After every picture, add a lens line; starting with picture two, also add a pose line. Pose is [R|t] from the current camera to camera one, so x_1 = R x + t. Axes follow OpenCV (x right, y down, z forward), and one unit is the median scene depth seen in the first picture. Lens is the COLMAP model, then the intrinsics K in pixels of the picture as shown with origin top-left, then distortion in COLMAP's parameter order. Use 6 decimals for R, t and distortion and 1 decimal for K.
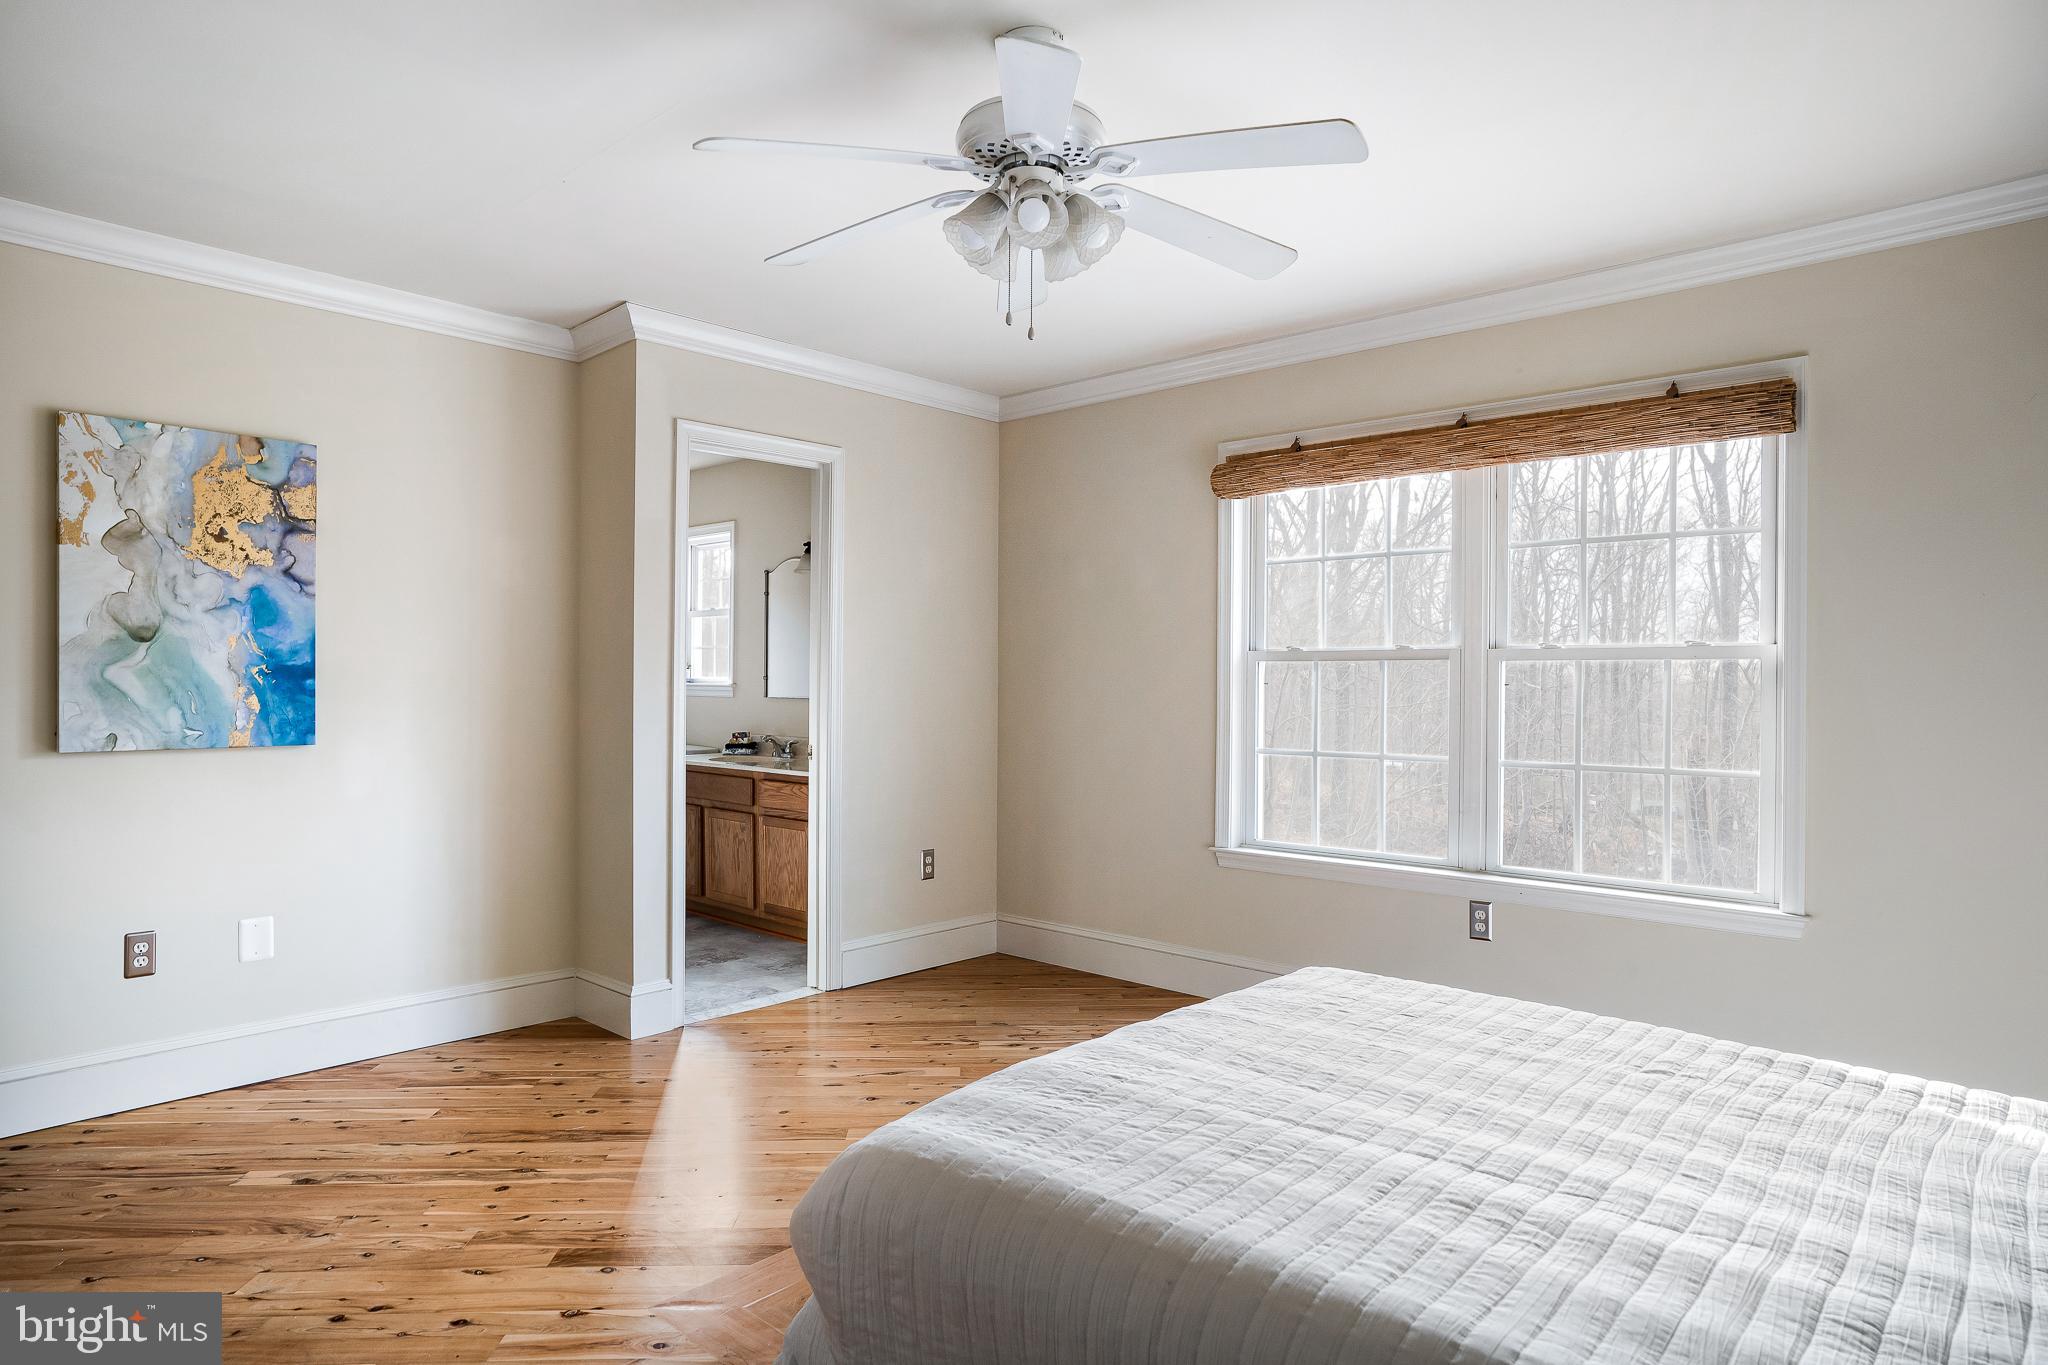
lens RADIAL K [[1172.5, 0, 1002.9], [0, 1172.5, 681.1], [0, 0, 1]] dist [-0.054414, 0.049647]
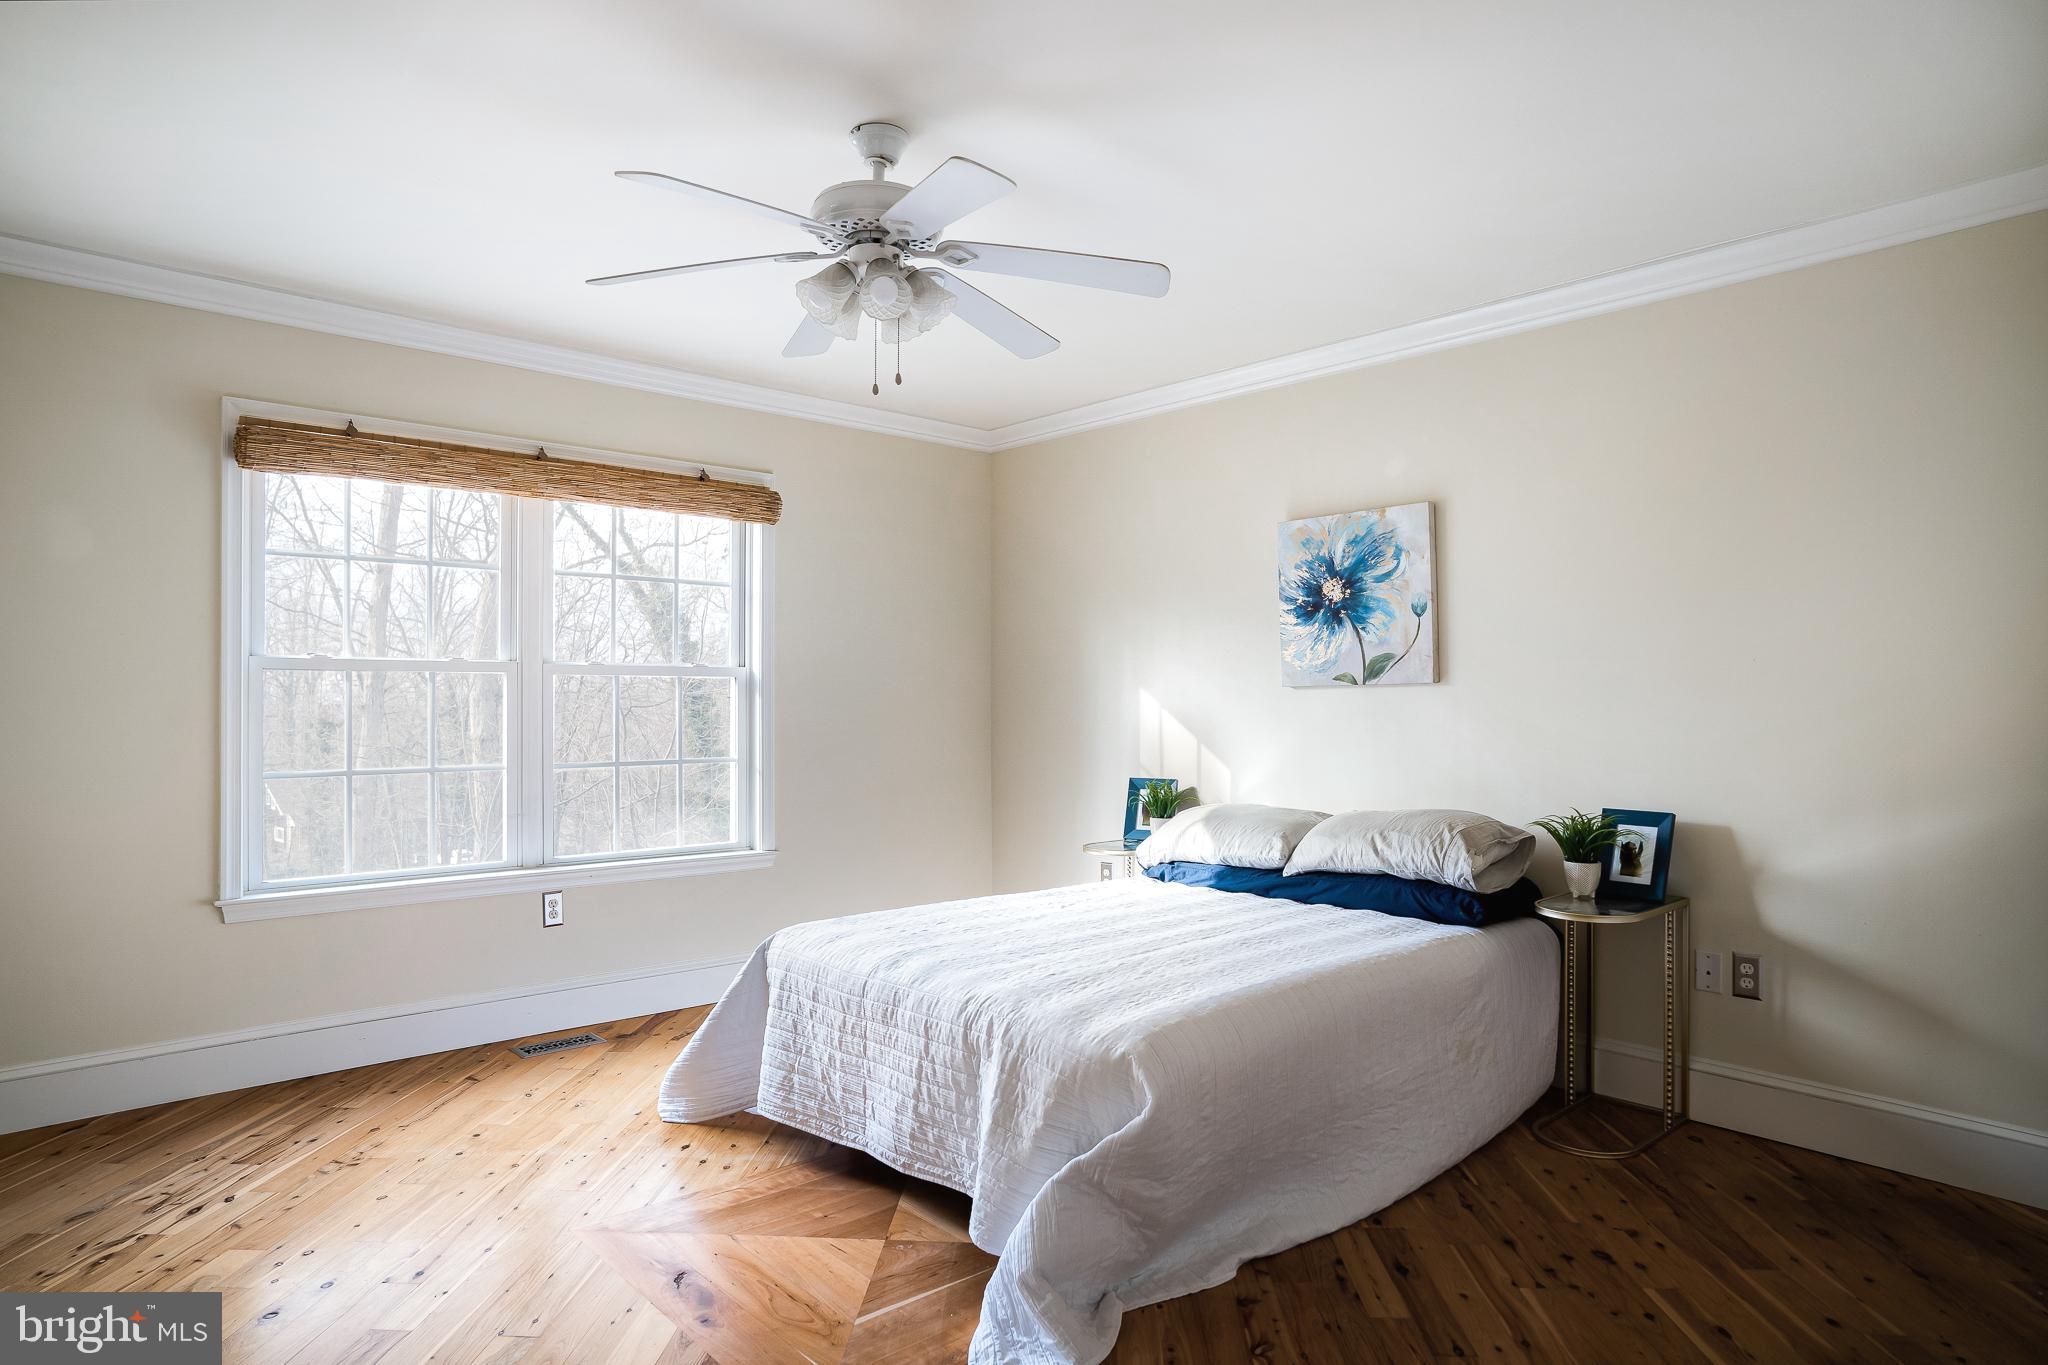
lens RADIAL K [[1172.5, 0, 1002.9], [0, 1172.5, 681.1], [0, 0, 1]] dist [-0.054414, 0.049647]
pose [[0.107875, 0.014066, 0.994065, -0.625601], [0.003068, 0.999890, -0.014482, 0.006611], [-0.994160, 0.004612, 0.107820, 0.440627]]
